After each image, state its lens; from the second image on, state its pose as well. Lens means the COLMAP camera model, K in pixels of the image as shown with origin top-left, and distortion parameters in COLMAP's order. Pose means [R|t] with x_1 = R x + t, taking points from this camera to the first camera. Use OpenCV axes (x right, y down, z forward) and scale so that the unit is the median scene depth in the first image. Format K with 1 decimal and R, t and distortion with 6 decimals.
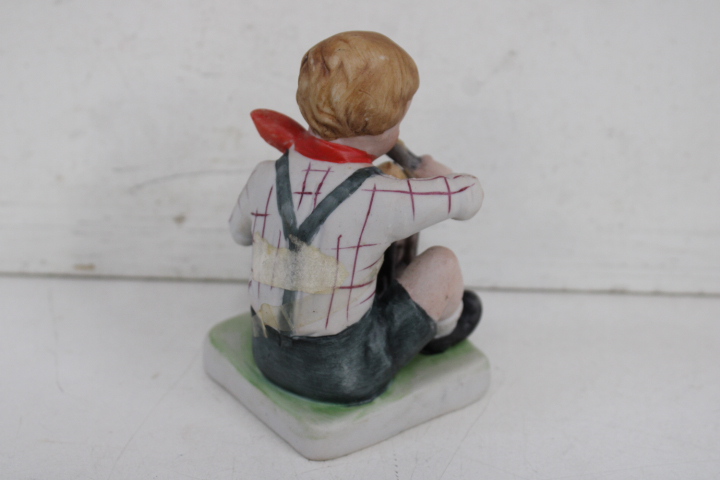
lens RADIAL K [[1134.5, 0, 357.6], [0, 1134.5, 244.4], [0, 0, 1]] dist [-0.022425, 0.075950]
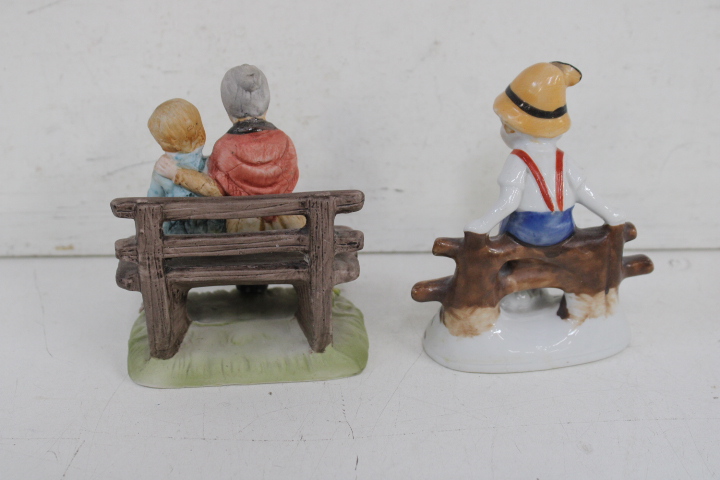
lens RADIAL K [[1140.9, 0, 358.4], [0, 1140.9, 237.4], [0, 0, 1]] dist [-0.030962, 0.120944]
pose [[0.998837, -0.040544, 0.026108, 0.020500], [0.040142, 0.999070, 0.015734, 0.003927], [-0.026722, -0.014668, 0.999535, -0.136105]]
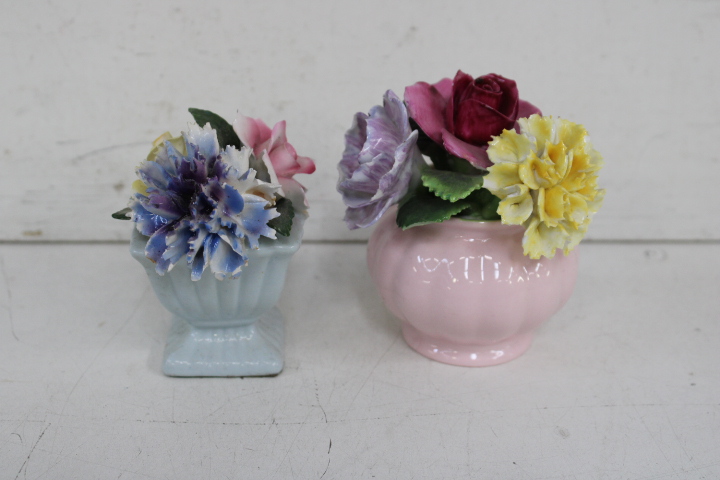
lens RADIAL K [[1140.9, 0, 358.4], [0, 1140.9, 237.4], [0, 0, 1]] dist [-0.030962, 0.120944]
pose [[0.998179, -0.030742, 0.051907, 0.016799], [0.030617, 0.999526, 0.003205, 0.031382], [-0.051981, -0.001610, 0.998647, -0.120542]]
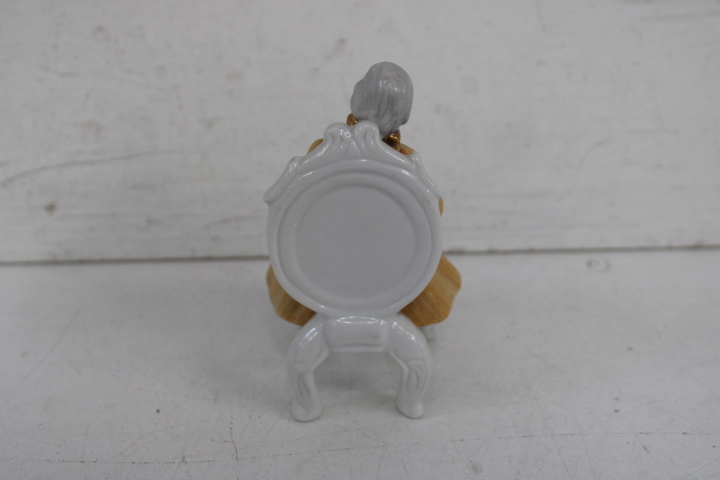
lens RADIAL K [[1134.5, 0, 357.6], [0, 1134.5, 244.4], [0, 0, 1]] dist [-0.022425, 0.075950]
pose [[0.998375, -0.053210, 0.020391, 0.116275], [0.052214, 0.997547, 0.046619, -0.022931], [-0.022822, -0.045479, 0.998705, -0.099009]]
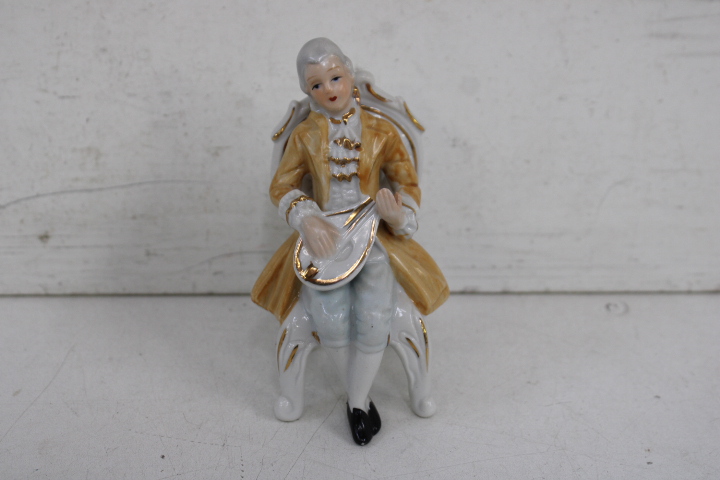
lens RADIAL K [[1137.5, 0, 360.9], [0, 1137.5, 244.5], [0, 0, 1]] dist [-0.019393, 0.076609]
pose [[0.997648, -0.032314, 0.060454, 0.069320], [0.031439, 0.999388, 0.015362, -0.022876], [-0.060913, -0.013425, 0.998053, -0.050089]]
